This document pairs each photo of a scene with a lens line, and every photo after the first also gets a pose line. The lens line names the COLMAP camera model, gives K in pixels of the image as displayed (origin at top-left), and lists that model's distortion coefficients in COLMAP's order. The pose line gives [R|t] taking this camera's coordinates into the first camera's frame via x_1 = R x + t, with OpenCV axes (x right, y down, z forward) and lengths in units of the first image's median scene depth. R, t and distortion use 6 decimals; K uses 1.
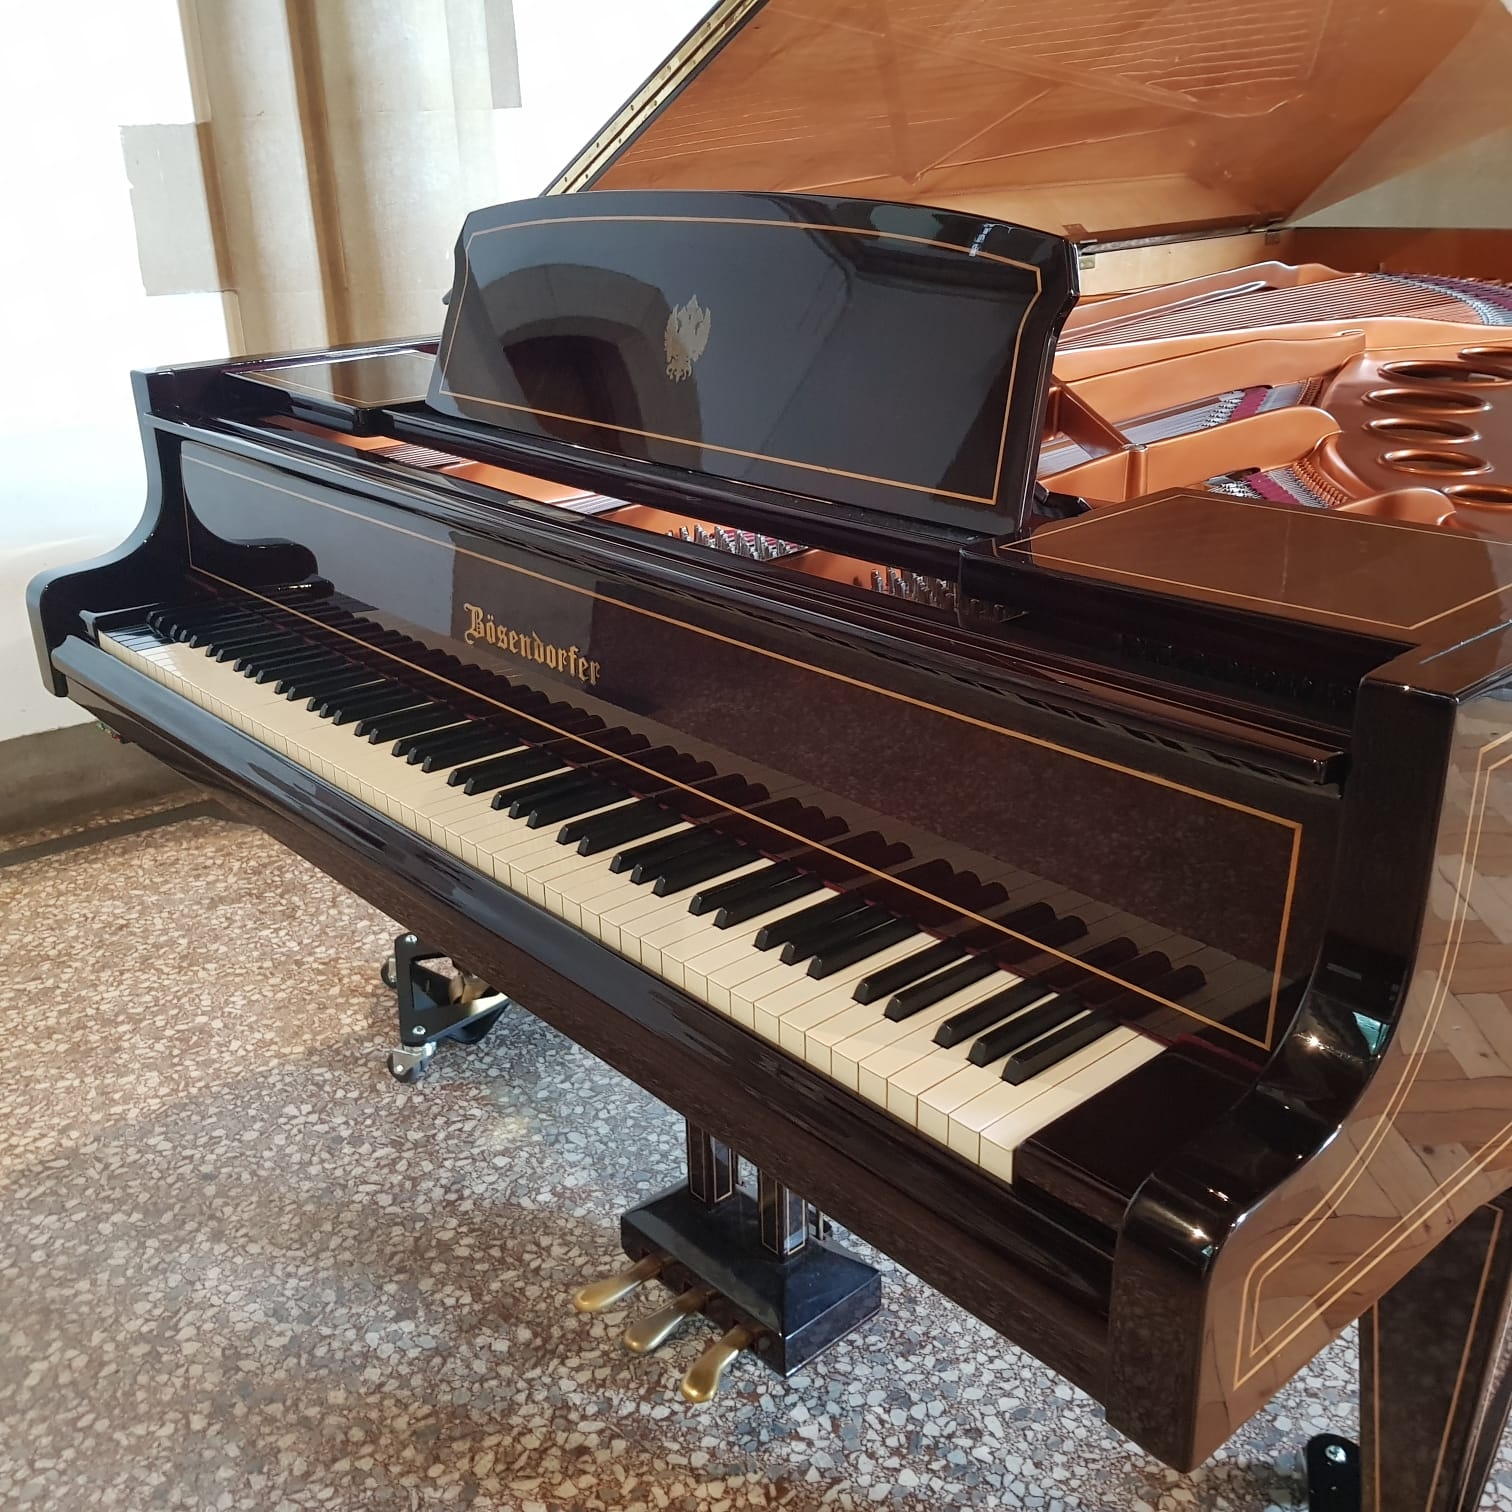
lens RADIAL K [[1543.2, 0, 758.1], [0, 1543.2, 746.1], [0, 0, 1]] dist [0.082812, -0.148582]
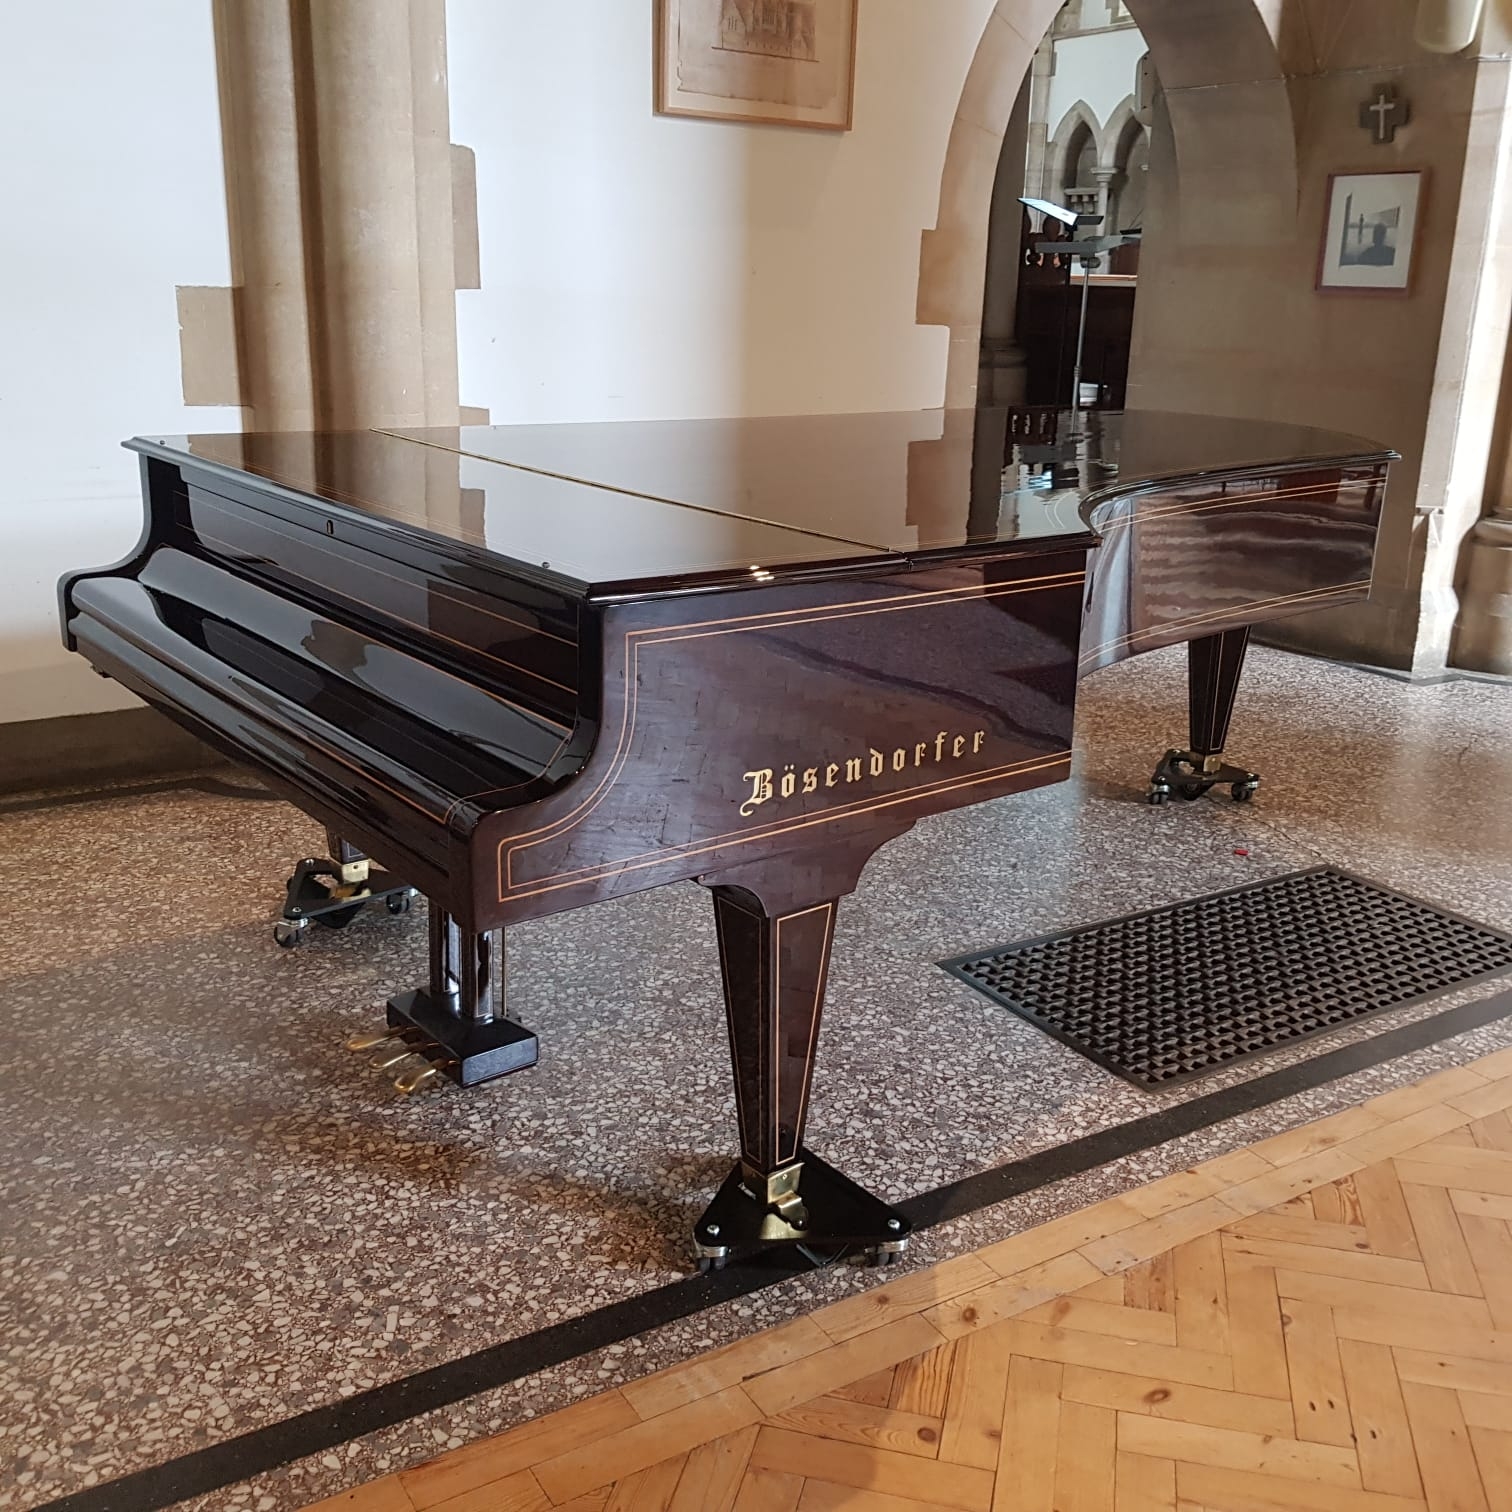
lens RADIAL K [[1531.8, 0, 771.5], [0, 1531.8, 753.2], [0, 0, 1]] dist [0.119846, -0.218887]
pose [[0.996564, 0.071838, -0.041228, 0.310686], [-0.075066, 0.993720, -0.082978, 0.141700], [0.035008, 0.085788, 0.995698, -0.497735]]
